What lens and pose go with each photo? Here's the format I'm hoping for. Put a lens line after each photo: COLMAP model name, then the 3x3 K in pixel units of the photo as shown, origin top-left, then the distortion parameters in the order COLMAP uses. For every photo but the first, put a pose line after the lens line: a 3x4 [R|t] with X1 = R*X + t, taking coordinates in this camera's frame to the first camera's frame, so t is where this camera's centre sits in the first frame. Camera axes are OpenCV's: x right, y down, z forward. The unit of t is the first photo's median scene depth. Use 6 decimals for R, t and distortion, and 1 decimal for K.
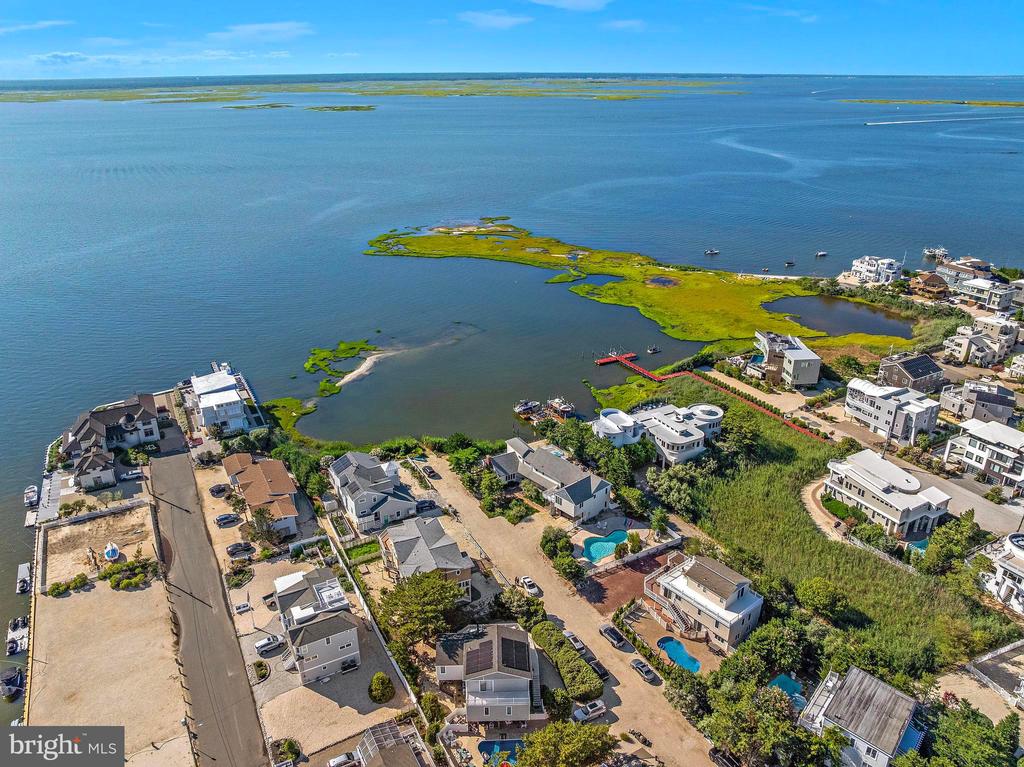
lens RADIAL K [[723.0, 0, 514.9], [0, 723.0, 382.8], [0, 0, 1]] dist [-0.030880, -0.005356]
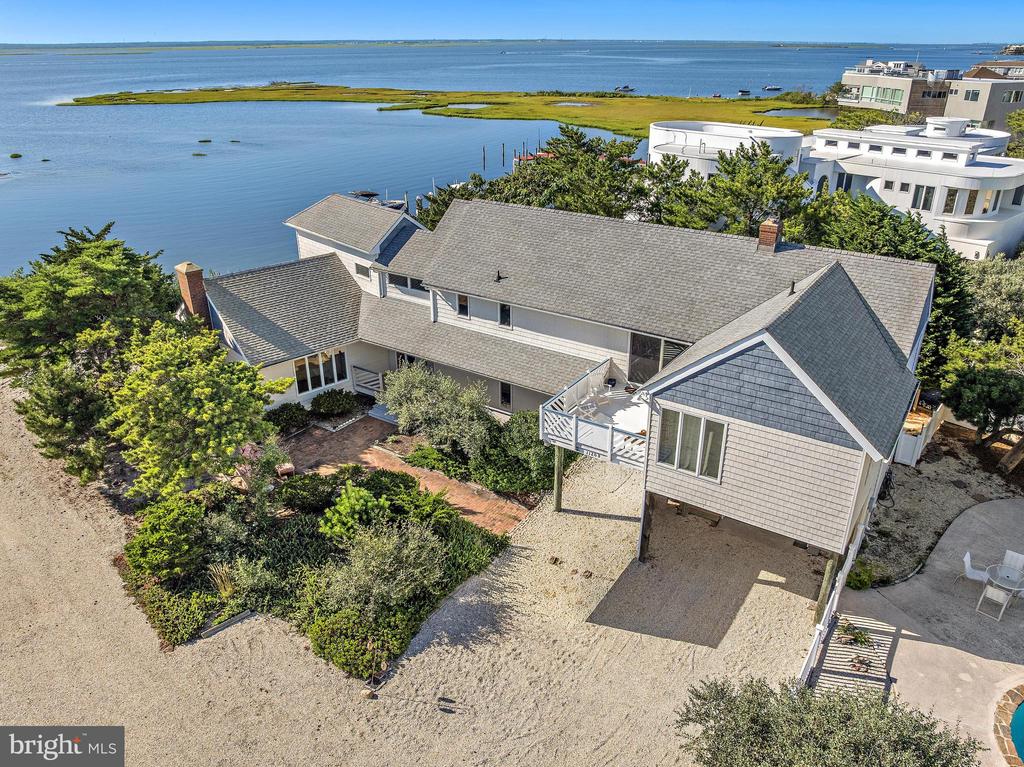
lens RADIAL K [[739.0, 0, 515.4], [0, 739.0, 381.0], [0, 0, 1]] dist [-0.036444, -0.001568]
pose [[0.971649, -0.099185, 0.214617, 0.001215], [0.094450, 0.995008, 0.032233, 0.141026], [-0.216742, -0.011048, 0.976166, 0.856071]]
